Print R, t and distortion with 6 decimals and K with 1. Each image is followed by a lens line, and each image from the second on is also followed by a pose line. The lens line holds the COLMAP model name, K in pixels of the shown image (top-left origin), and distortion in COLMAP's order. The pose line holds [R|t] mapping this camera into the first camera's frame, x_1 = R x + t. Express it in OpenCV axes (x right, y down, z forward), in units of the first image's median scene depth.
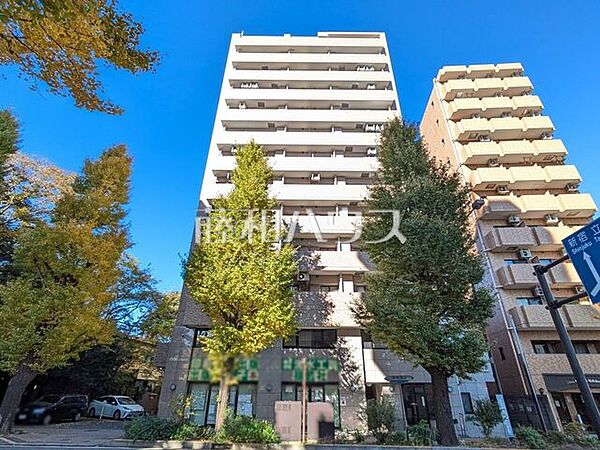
lens RADIAL K [[309.6, 0, 300.0], [0, 309.6, 225.0], [0, 0, 1]] dist [-0.000541, 0.000125]
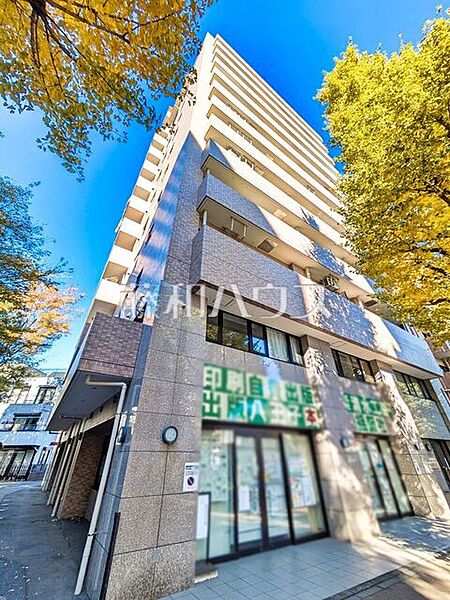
lens RADIAL K [[235.9, 0, 225.0], [0, 235.9, 300.0], [0, 0, 1]] dist [0.000773, 0.000046]
pose [[0.829602, 0.304256, 0.468177, -0.485963], [-0.260683, 0.952554, -0.157114, 0.385904], [-0.493767, 0.008297, 0.869555, 0.705020]]
